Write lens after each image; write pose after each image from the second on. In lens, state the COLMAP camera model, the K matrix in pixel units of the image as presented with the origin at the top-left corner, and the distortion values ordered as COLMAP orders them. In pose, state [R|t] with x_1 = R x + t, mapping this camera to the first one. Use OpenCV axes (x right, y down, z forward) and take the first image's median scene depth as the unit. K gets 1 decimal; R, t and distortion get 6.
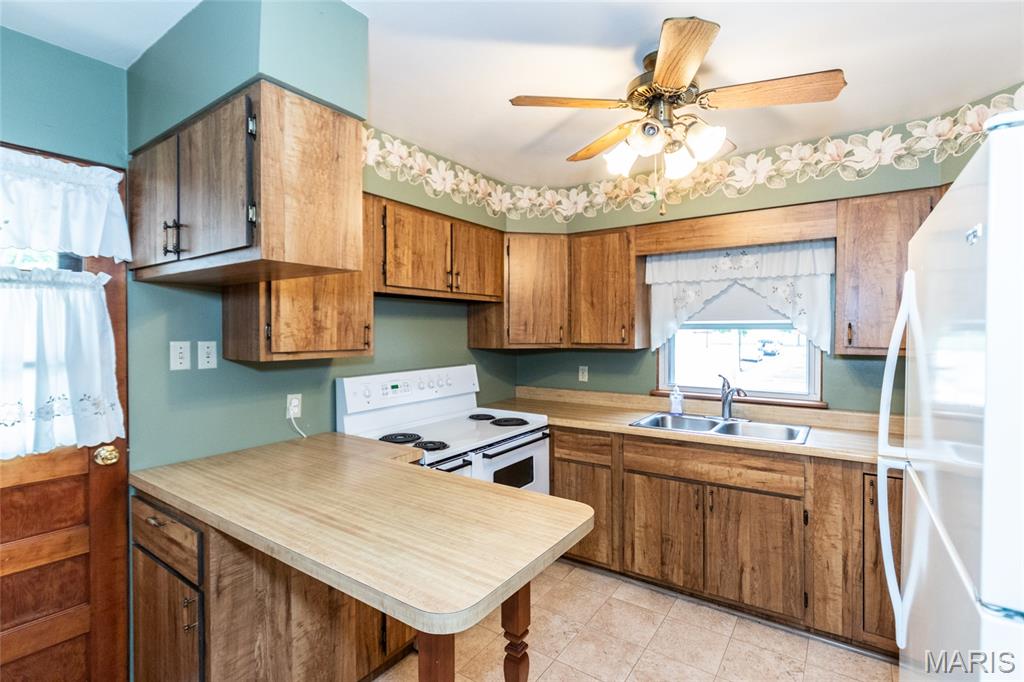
lens RADIAL K [[471.5, 0, 512.2], [0, 471.5, 333.5], [0, 0, 1]] dist [0.001040, -0.000257]
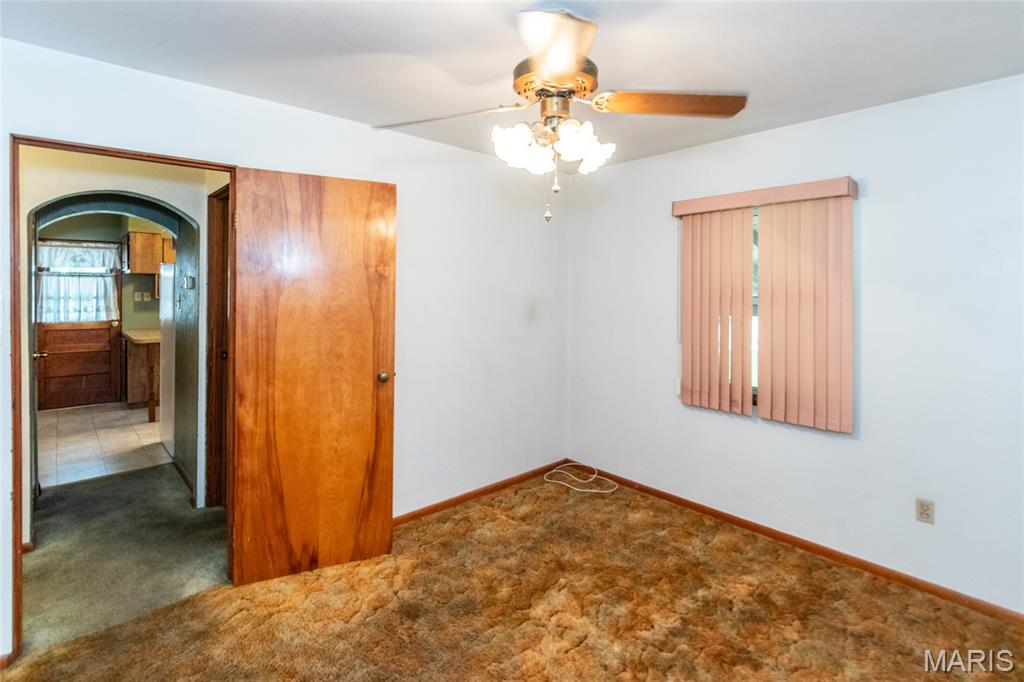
lens RADIAL K [[485.5, 0, 498.1], [0, 485.5, 297.2], [0, 0, 1]] dist [0.000917, 0.000297]
pose [[0.972233, 0.010262, -0.233789, 1.892351], [-0.008897, 0.999937, 0.006891, 0.003850], [0.233844, -0.004620, 0.972263, -1.270977]]
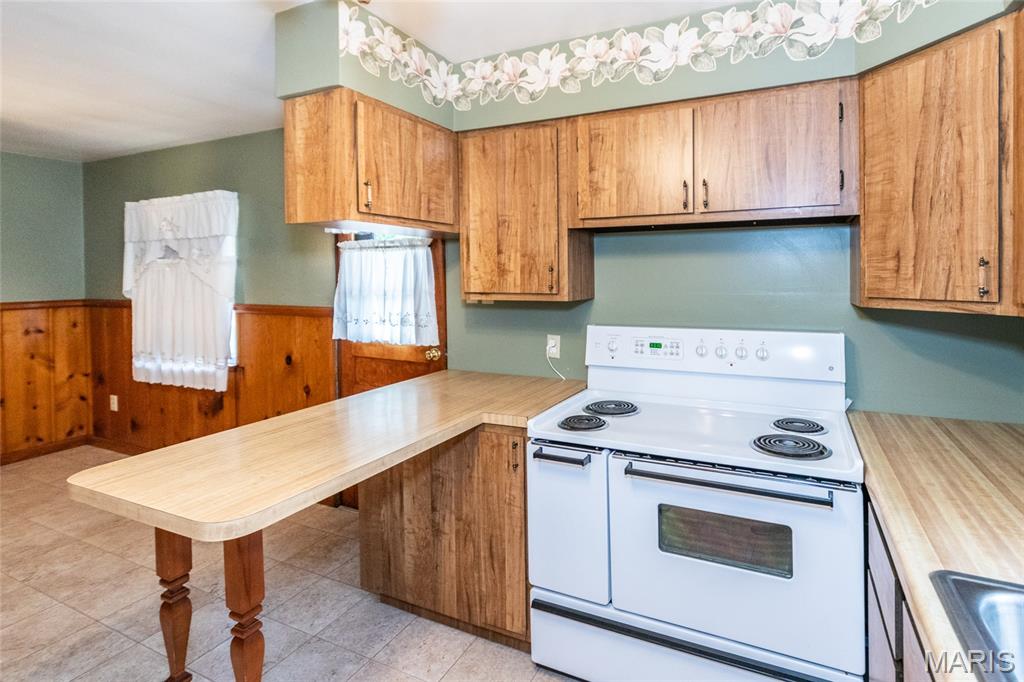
lens RADIAL K [[499.5, 0, 587.7], [0, 499.5, 283.4], [0, 0, 1]] dist [-0.001488, -0.001561]
pose [[0.209086, 0.015202, -0.977779, 0.575578], [-0.001770, 0.999883, 0.015167, -0.000754], [0.977896, -0.001441, 0.209088, 0.783662]]
